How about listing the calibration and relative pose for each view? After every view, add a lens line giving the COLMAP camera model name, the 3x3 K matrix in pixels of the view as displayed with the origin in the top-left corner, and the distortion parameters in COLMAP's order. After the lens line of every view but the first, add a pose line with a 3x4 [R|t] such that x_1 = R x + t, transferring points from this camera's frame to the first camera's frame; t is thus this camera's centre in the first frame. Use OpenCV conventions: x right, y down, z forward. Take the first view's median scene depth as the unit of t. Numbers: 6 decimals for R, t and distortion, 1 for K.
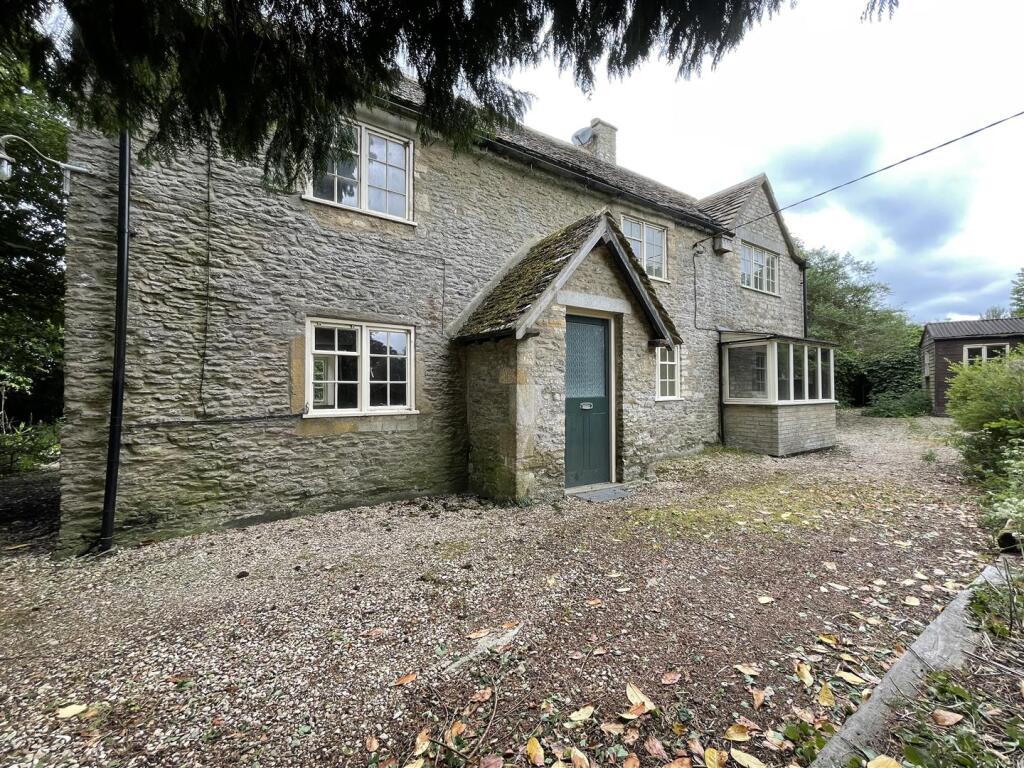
lens RADIAL K [[413.4, 0, 513.1], [0, 413.4, 388.3], [0, 0, 1]] dist [-0.002491, -0.000325]
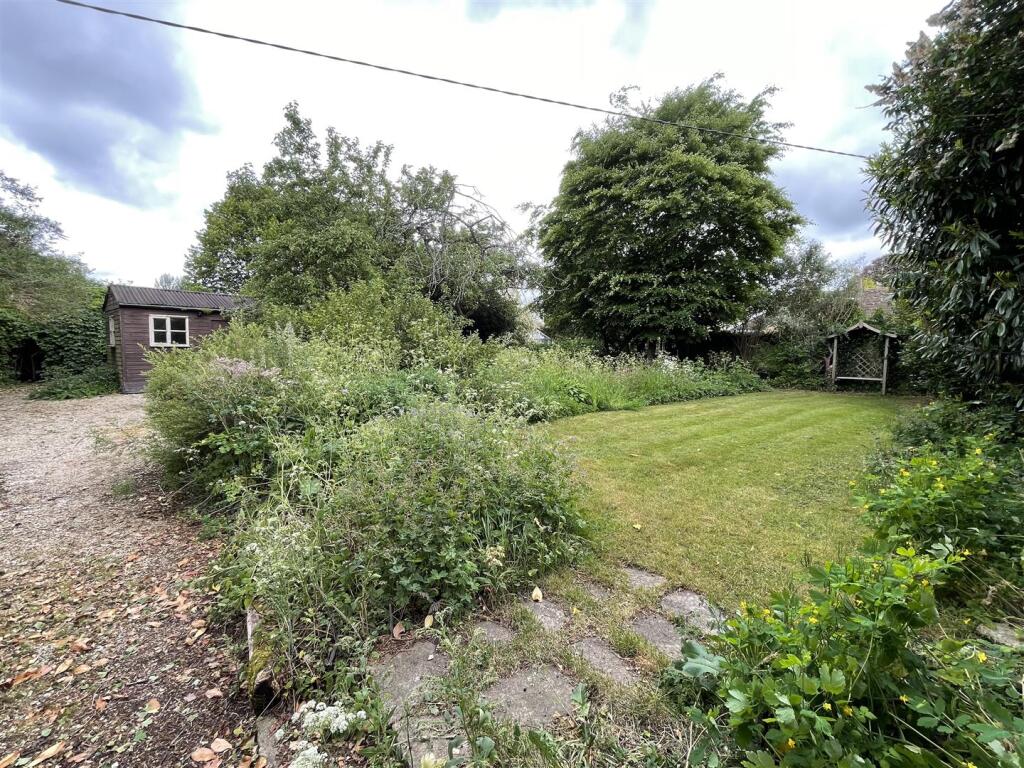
lens RADIAL K [[447.9, 0, 510.6], [0, 447.9, 380.7], [0, 0, 1]] dist [-0.002743, -0.000781]
pose [[0.055116, -0.061717, 0.996571, 0.246718], [-0.014691, 0.997930, 0.062614, -0.059286], [-0.998372, -0.018092, 0.054096, 0.252876]]
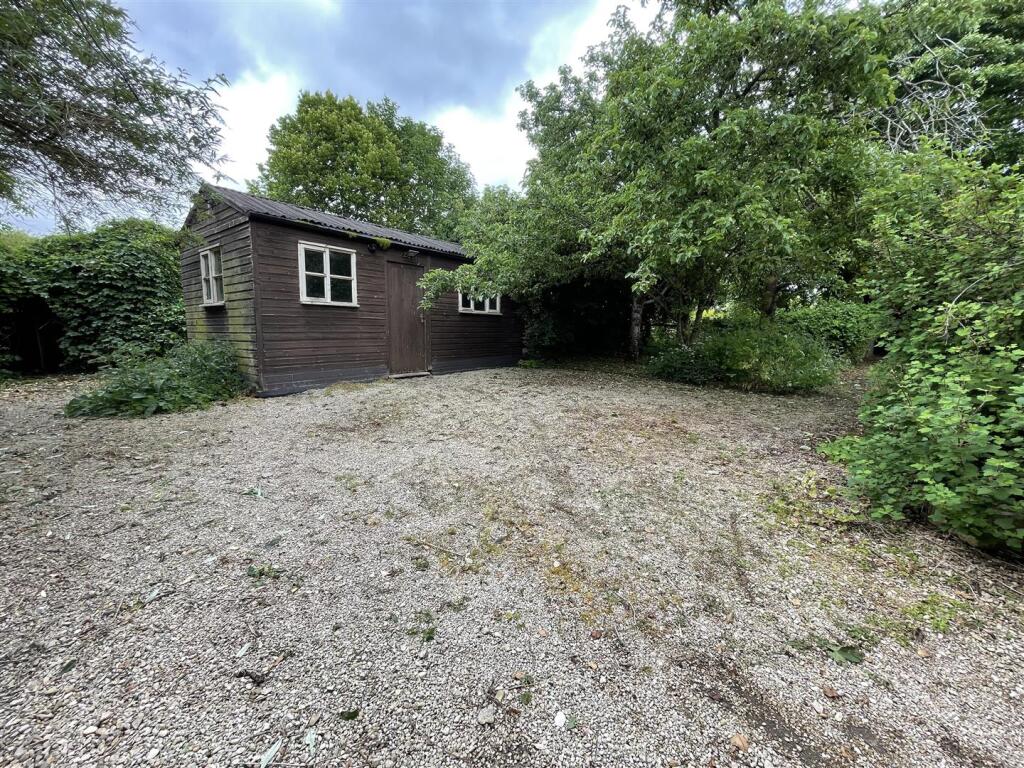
lens RADIAL K [[413.4, 0, 510.1], [0, 413.4, 380.2], [0, 0, 1]] dist [-0.002491, -0.000325]
pose [[-0.021332, -0.110013, 0.993701, 1.116412], [-0.008144, 0.993914, 0.109861, -0.000464], [-0.999739, -0.005750, -0.022098, 1.427201]]
